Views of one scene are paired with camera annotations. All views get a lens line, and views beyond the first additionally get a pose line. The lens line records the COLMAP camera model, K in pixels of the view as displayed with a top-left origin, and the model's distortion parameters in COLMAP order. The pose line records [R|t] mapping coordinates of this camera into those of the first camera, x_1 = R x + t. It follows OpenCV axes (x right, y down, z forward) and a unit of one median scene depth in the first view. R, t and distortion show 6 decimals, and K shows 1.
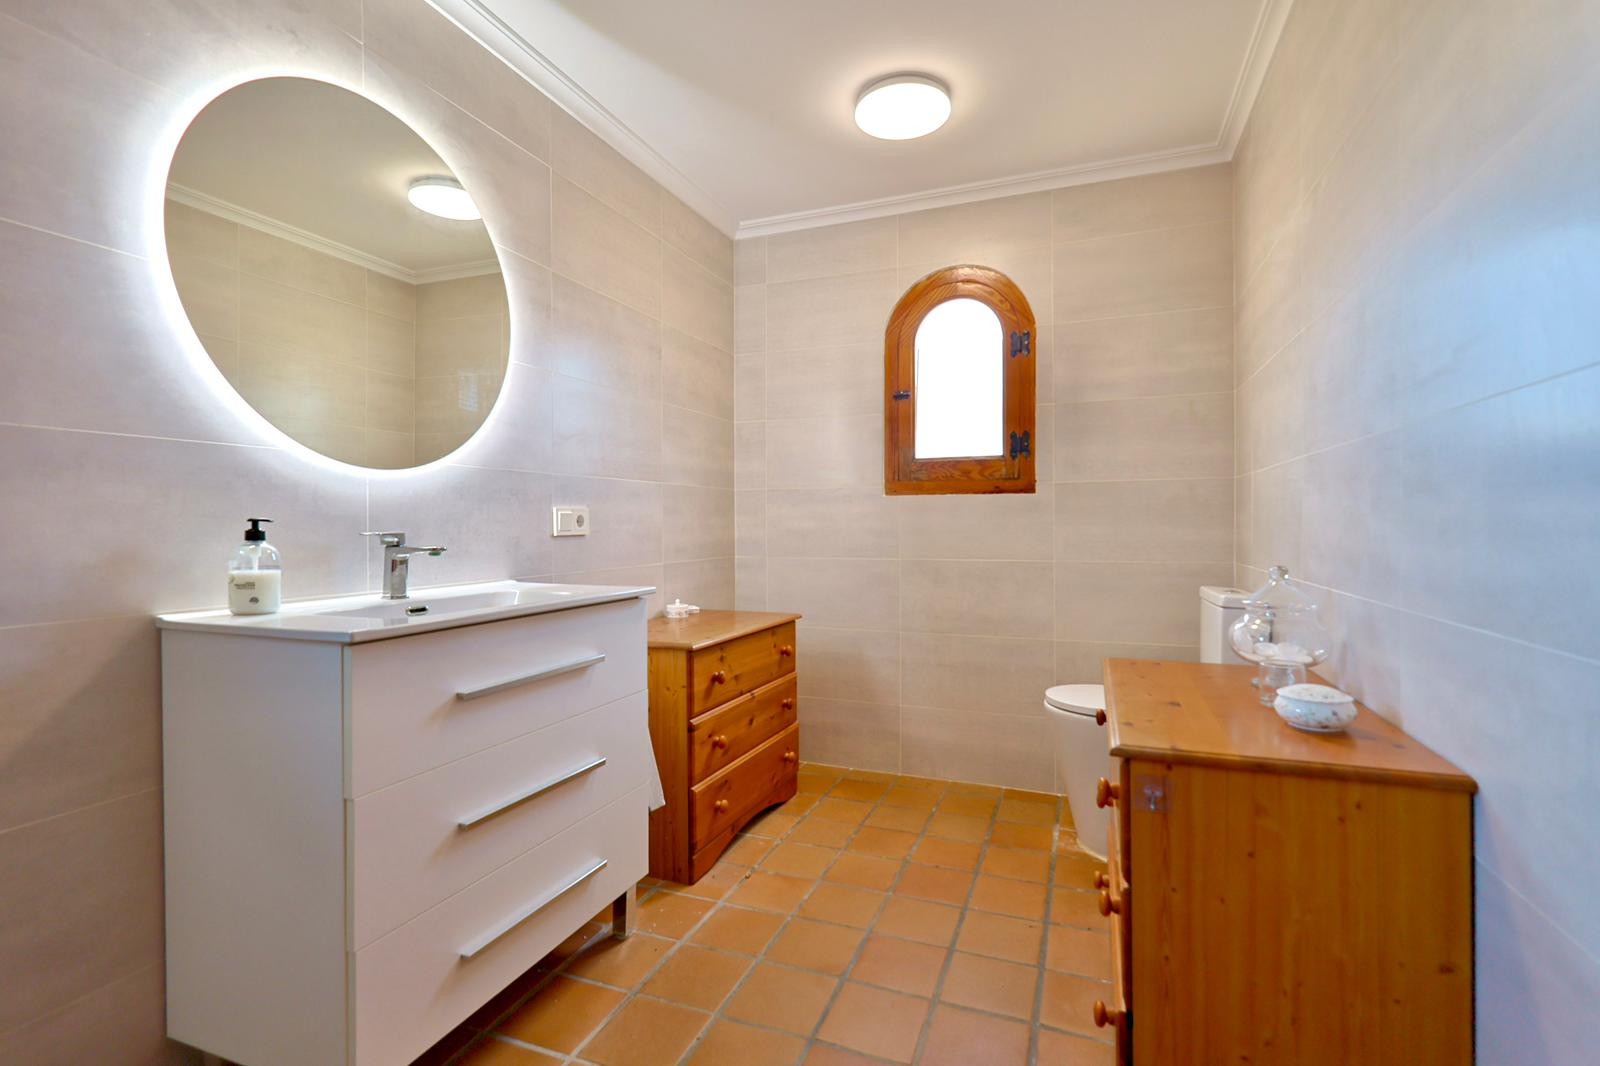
lens RADIAL K [[779.9, 0, 801.1], [0, 779.9, 524.5], [0, 0, 1]] dist [0.010288, -0.000044]
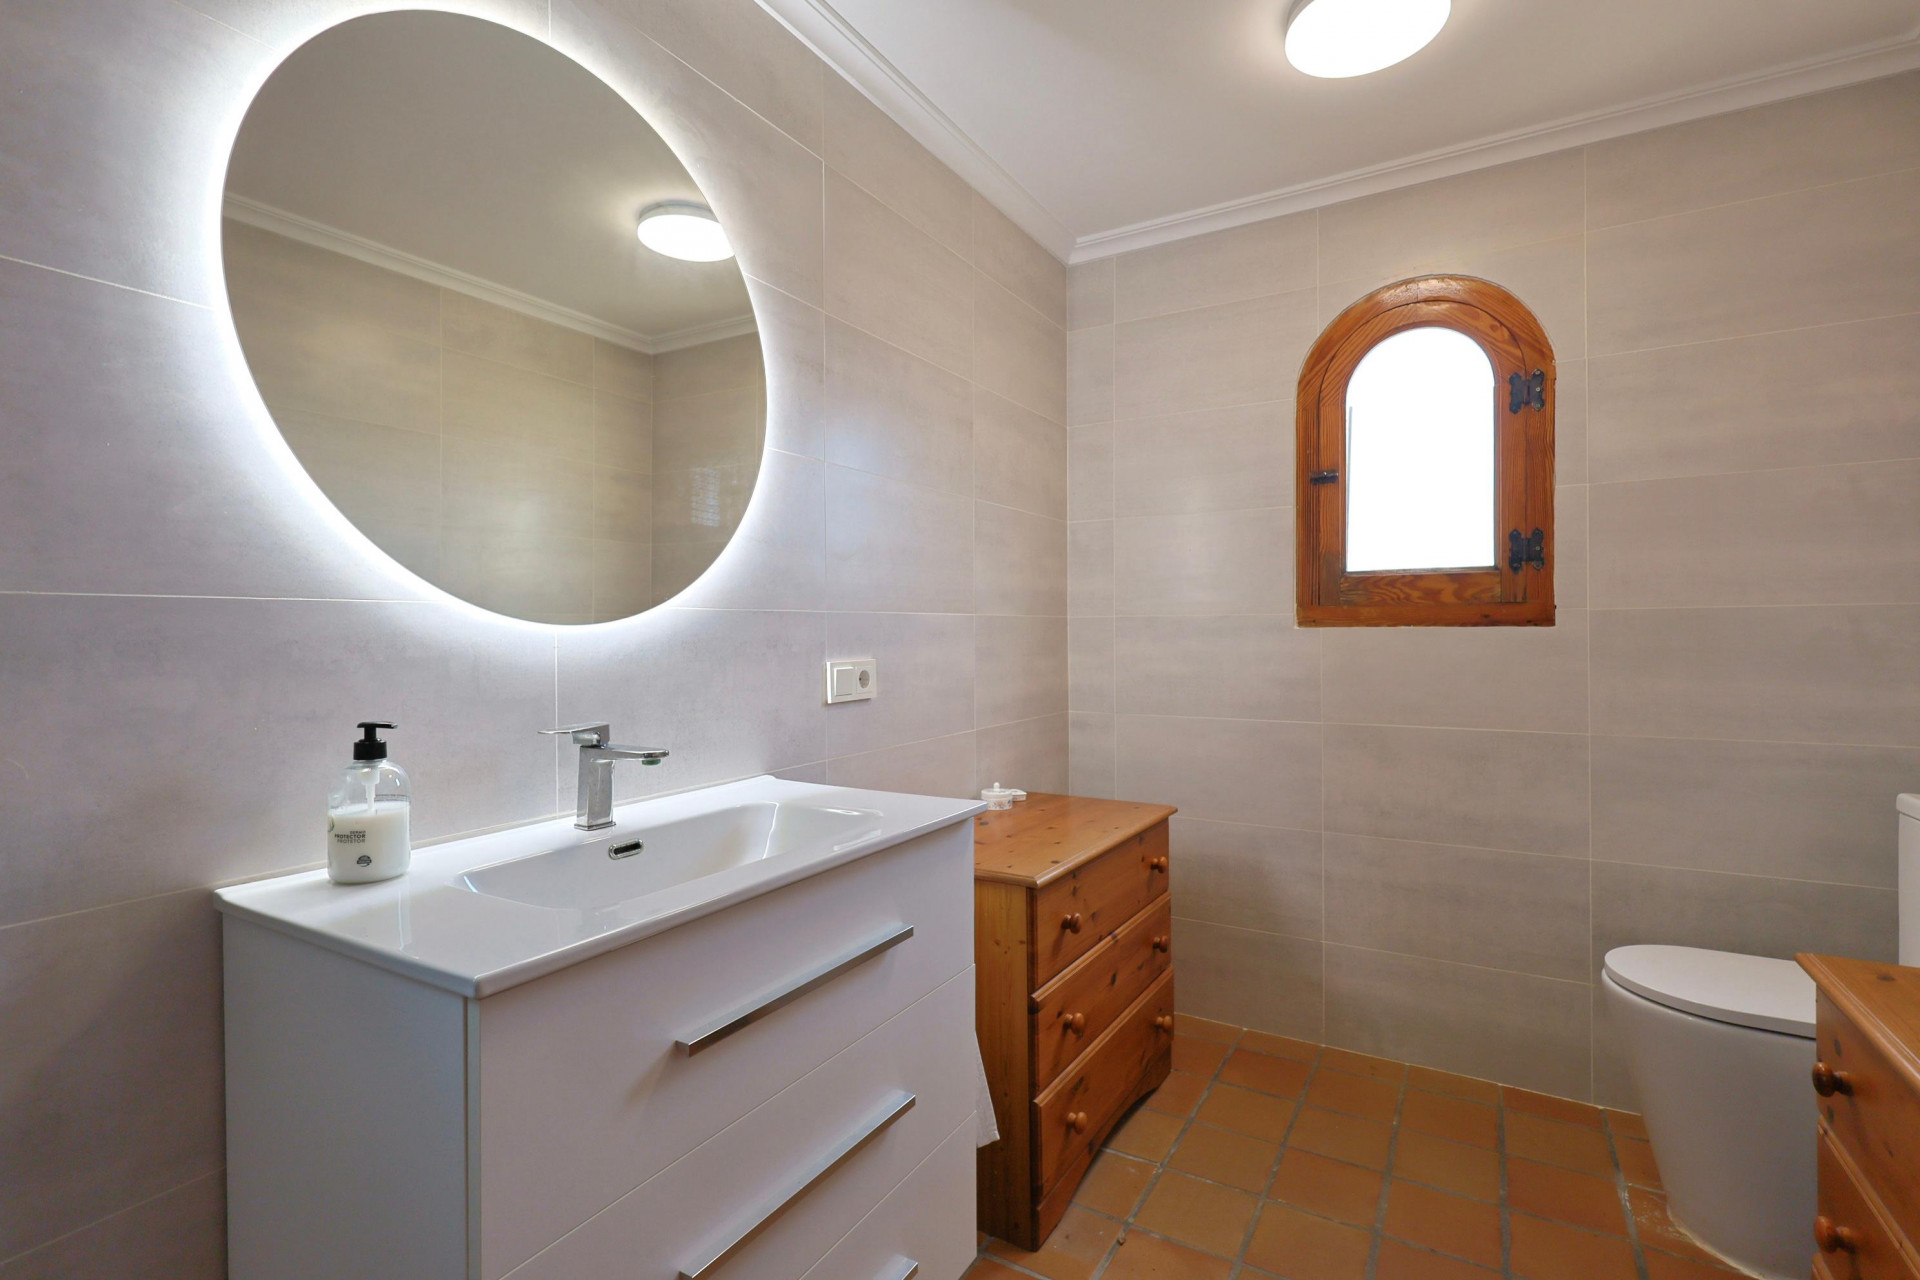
lens RADIAL K [[906.9, 0, 932.9], [0, 906.9, 625.8], [0, 0, 1]] dist [-0.001000, -0.000267]
pose [[0.984437, -0.001269, -0.175735, -0.071897], [0.001086, 0.999999, -0.001140, -0.042259], [0.175736, 0.000931, 0.984437, 0.196283]]
